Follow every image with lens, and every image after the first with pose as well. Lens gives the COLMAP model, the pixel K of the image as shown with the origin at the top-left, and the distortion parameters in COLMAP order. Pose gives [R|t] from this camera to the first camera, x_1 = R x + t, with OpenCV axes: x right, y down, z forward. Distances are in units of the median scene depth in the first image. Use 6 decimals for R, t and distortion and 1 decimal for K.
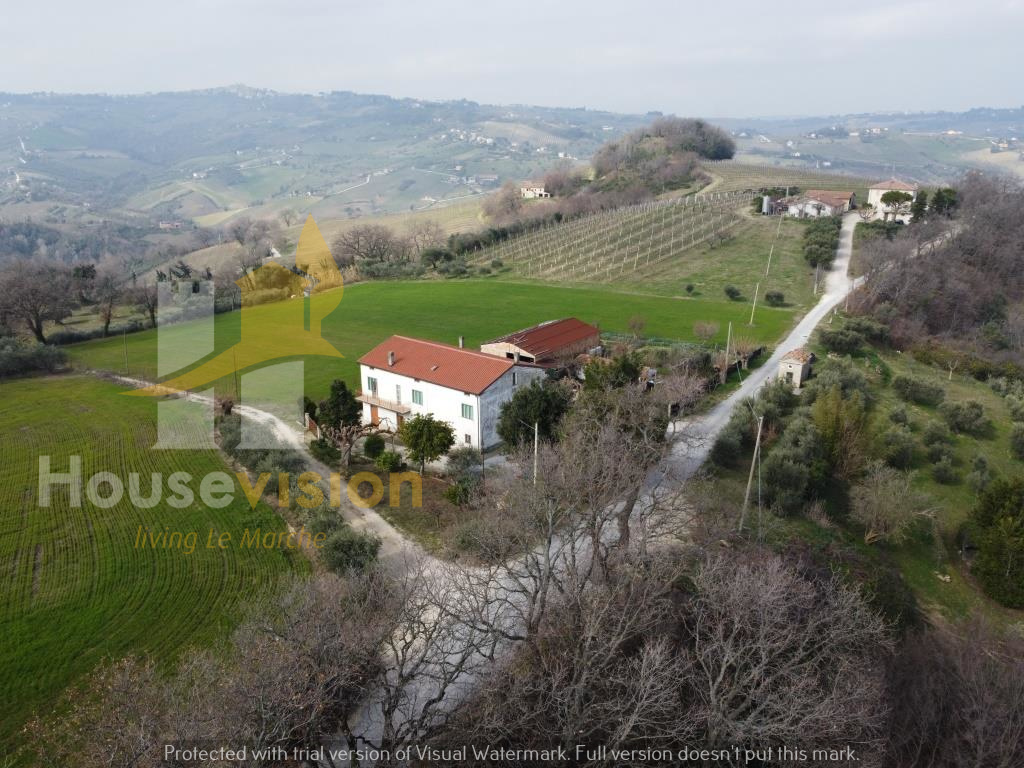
lens RADIAL K [[774.8, 0, 511.1], [0, 774.8, 388.1], [0, 0, 1]] dist [-0.007375, 0.000590]
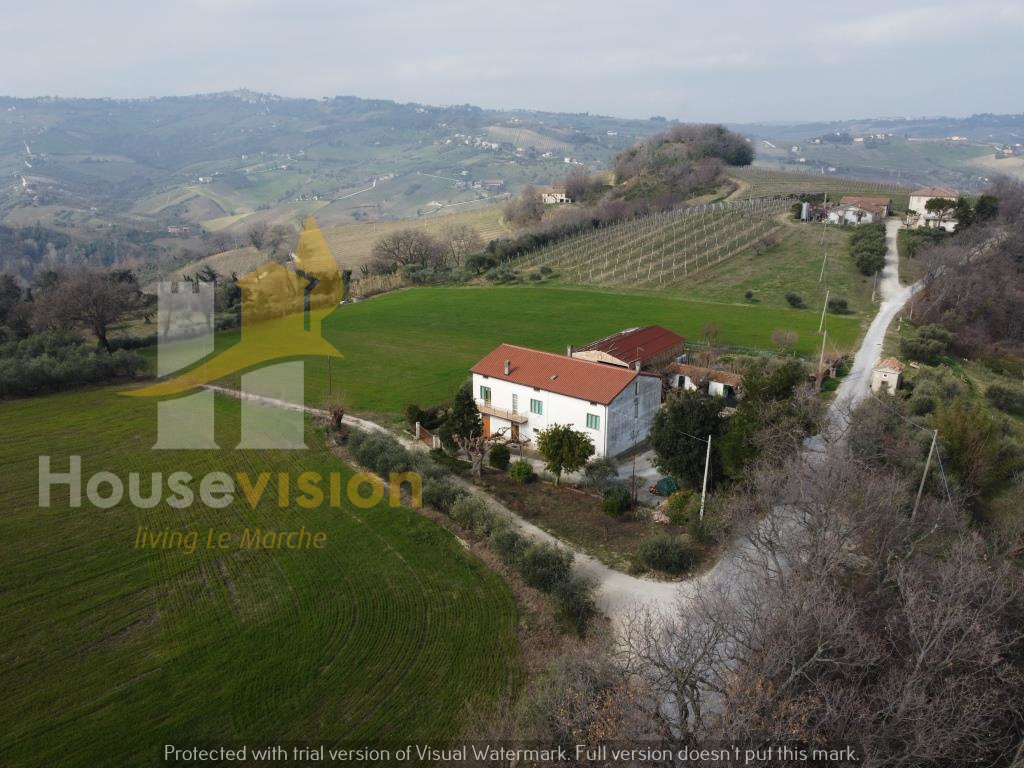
lens RADIAL K [[774.8, 0, 511.2], [0, 774.8, 388.1], [0, 0, 1]] dist [-0.007375, 0.000590]
pose [[0.999998, 0.001955, -0.000198, -0.050767], [-0.001957, 0.999982, -0.005731, -0.002002], [0.000187, 0.005731, 0.999984, 0.002047]]
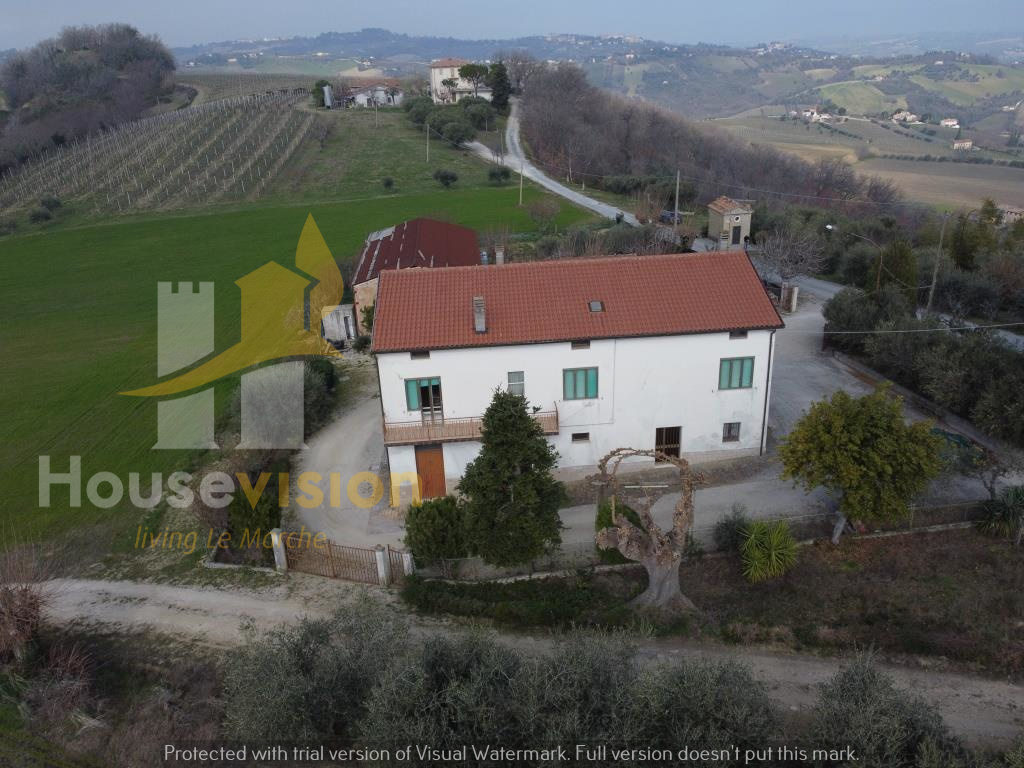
lens RADIAL K [[774.8, 0, 510.7], [0, 774.8, 383.6], [0, 0, 1]] dist [-0.007375, 0.000590]
pose [[0.737899, -0.297665, 0.605724, -0.134213], [0.253870, 0.953989, 0.159544, -0.021615], [-0.625345, 0.036048, 0.779516, 0.230820]]
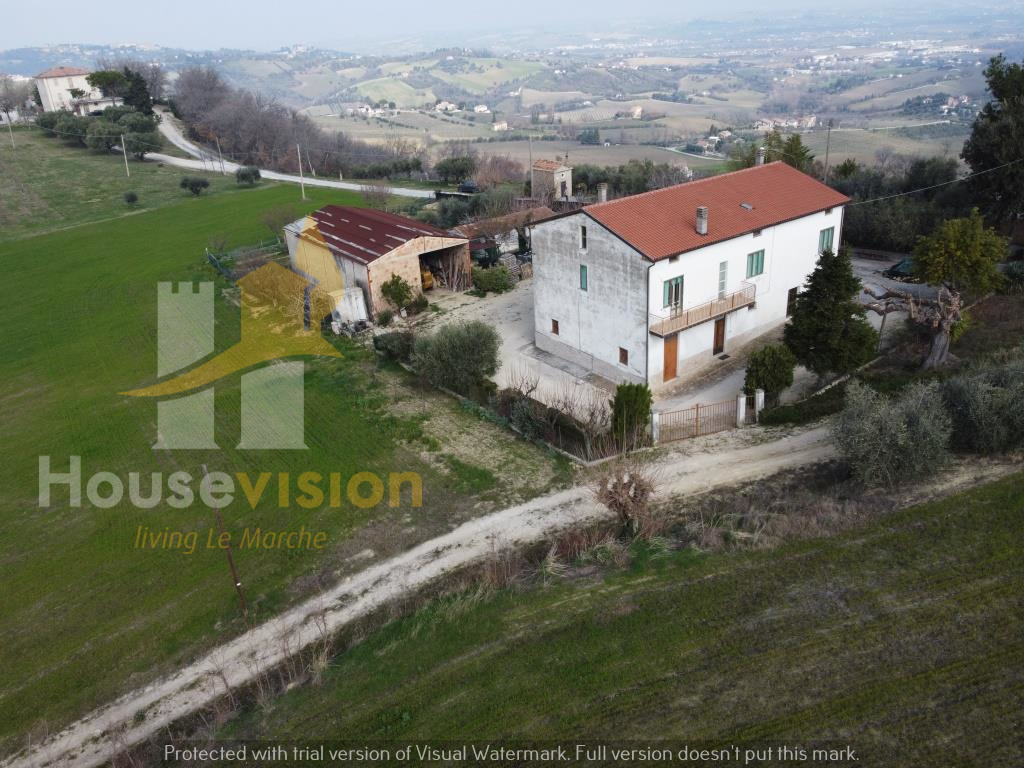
lens RADIAL K [[774.8, 0, 513.0], [0, 774.8, 379.9], [0, 0, 1]] dist [-0.007375, 0.000590]
pose [[0.266863, -0.421081, 0.866876, -0.230912], [0.368715, 0.875672, 0.311846, -0.051843], [-0.890412, 0.236410, 0.388944, 0.317677]]
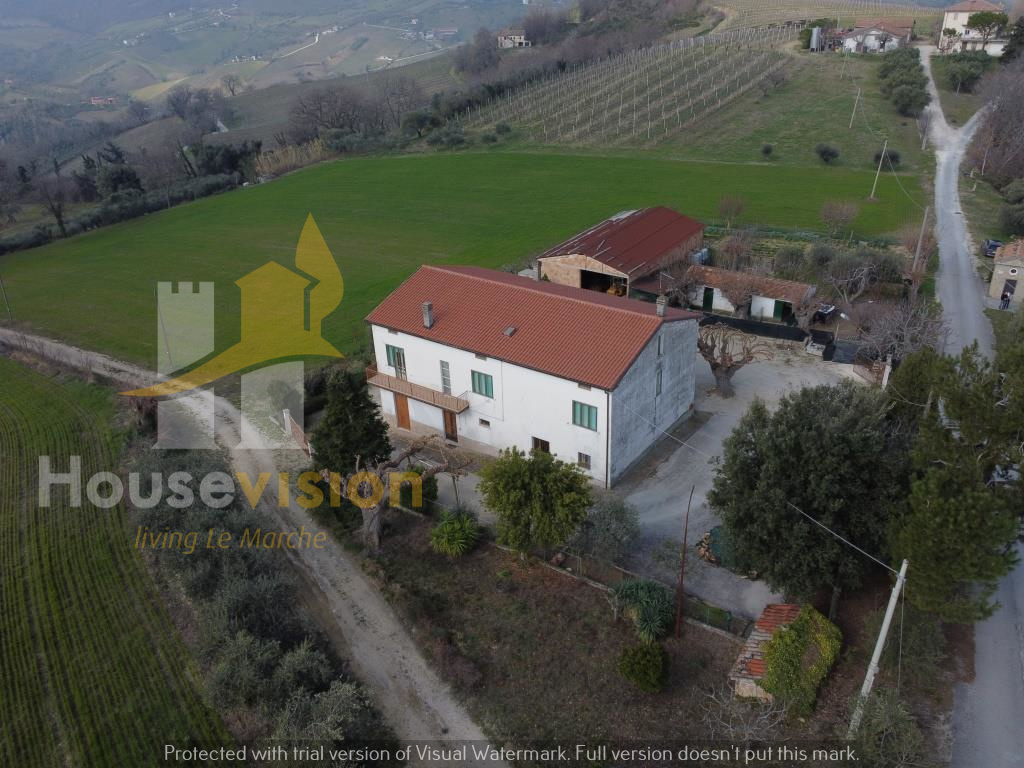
lens RADIAL K [[774.8, 0, 512.0], [0, 774.8, 387.4], [0, 0, 1]] dist [-0.007375, 0.000590]
pose [[0.997917, -0.056891, 0.030426, -0.038688], [0.051065, 0.984732, 0.166419, -0.025960], [-0.039429, -0.164519, 0.985586, 0.147884]]
